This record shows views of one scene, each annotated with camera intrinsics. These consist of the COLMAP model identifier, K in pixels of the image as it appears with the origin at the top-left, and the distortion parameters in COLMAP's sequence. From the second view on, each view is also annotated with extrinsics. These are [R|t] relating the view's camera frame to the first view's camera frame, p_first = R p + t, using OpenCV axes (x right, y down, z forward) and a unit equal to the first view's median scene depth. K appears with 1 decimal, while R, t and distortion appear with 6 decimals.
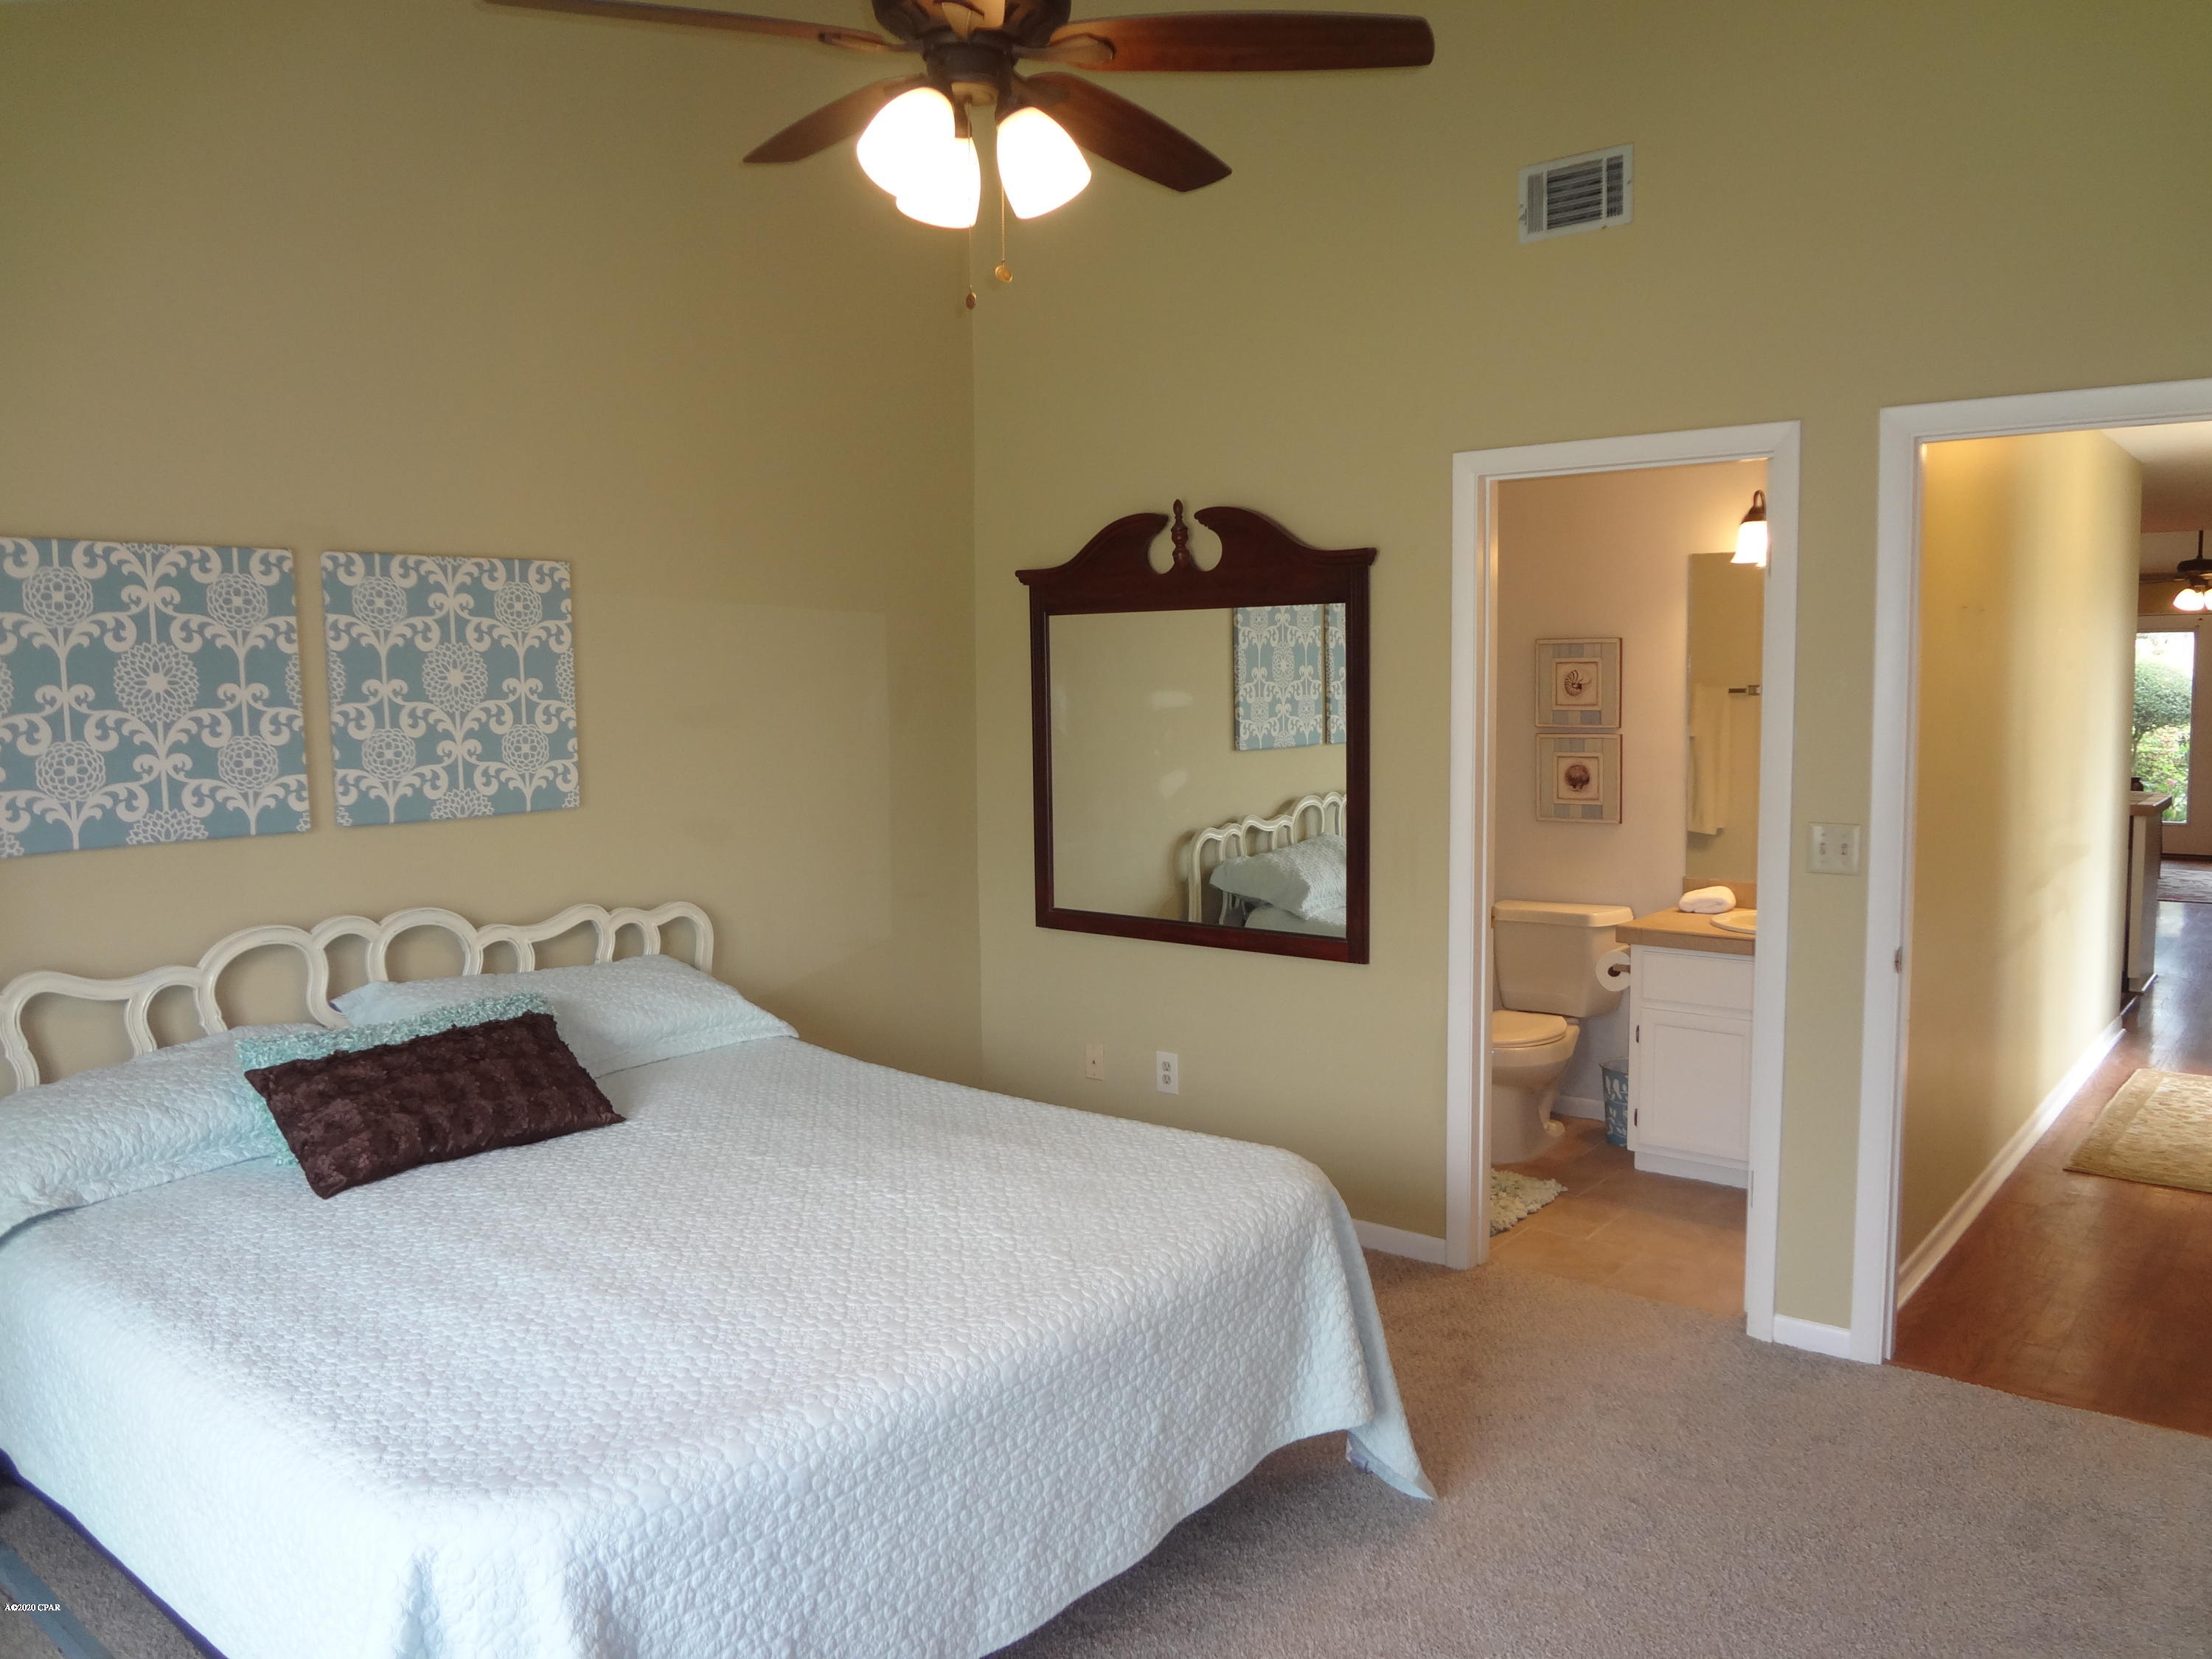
lens RADIAL K [[1627.2, 0, 1100.1], [0, 1627.2, 839.2], [0, 0, 1]] dist [-0.058747, 0.002181]
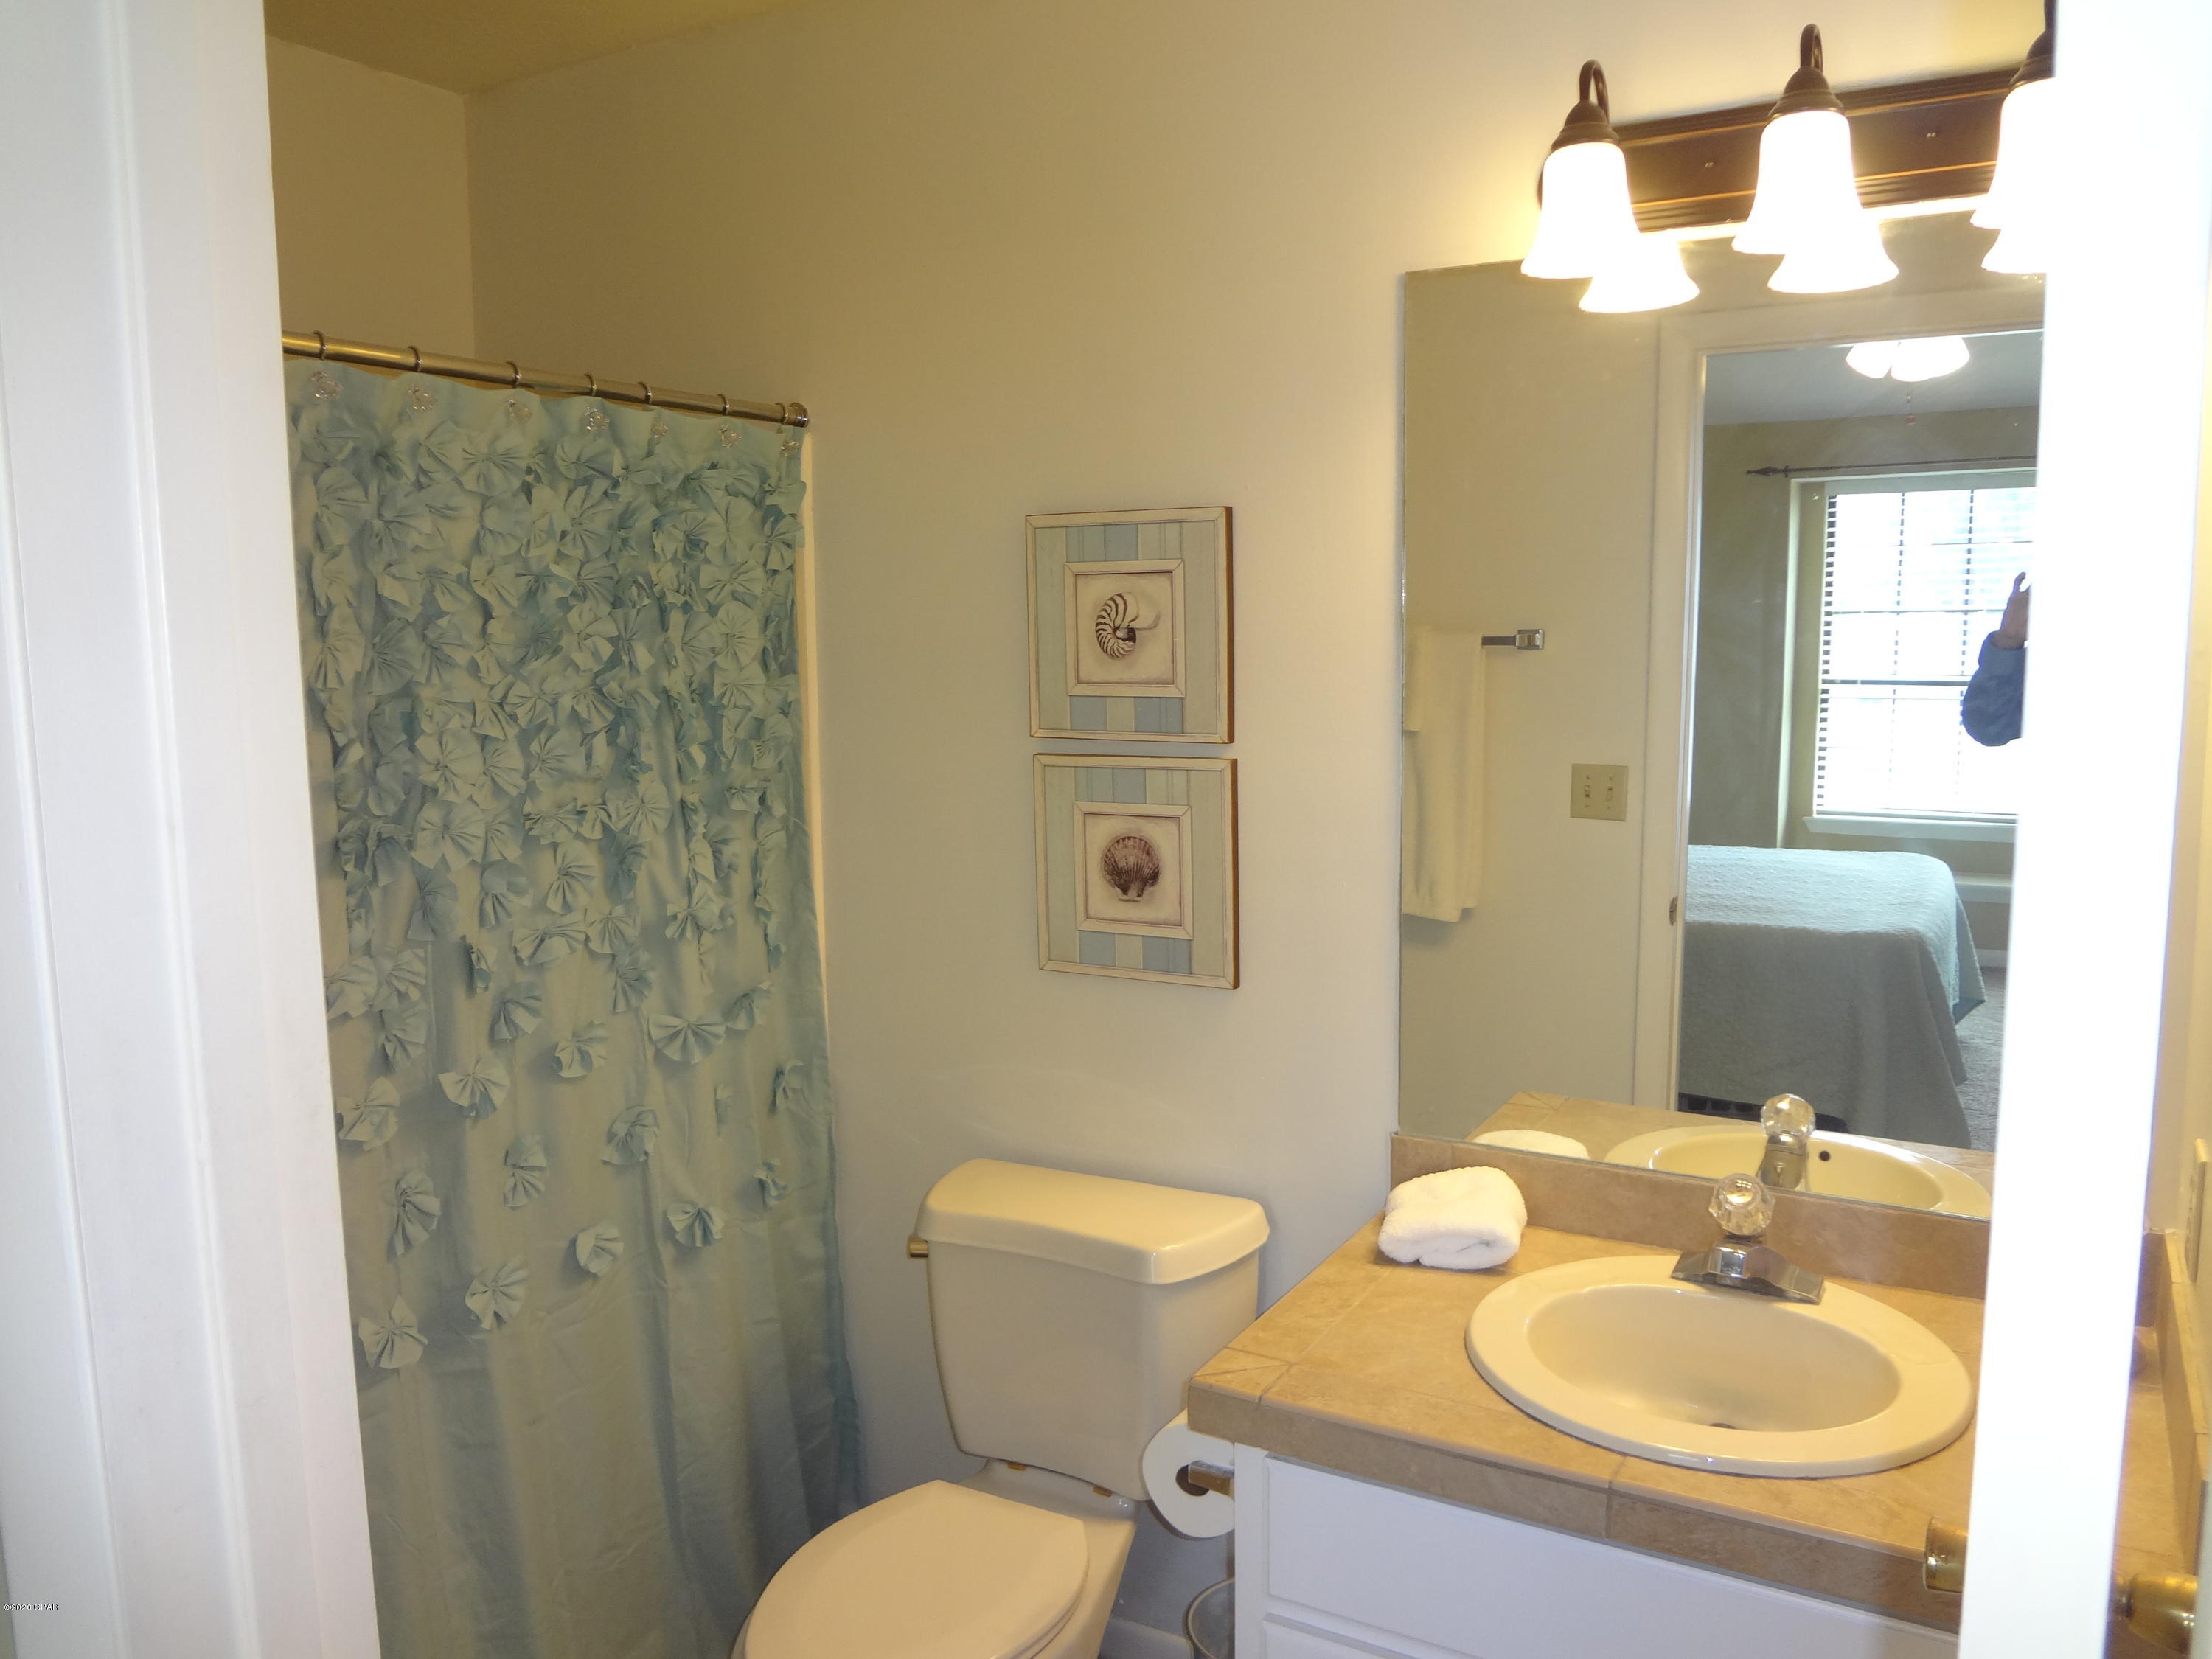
lens RADIAL K [[1627.2, 0, 1109.0], [0, 1627.2, 836.2], [0, 0, 1]] dist [-0.058747, 0.002181]
pose [[0.986356, -0.021391, 0.163233, 0.225774], [0.015958, 0.999276, 0.034524, -0.059514], [-0.163854, -0.031448, 0.985983, 0.612573]]
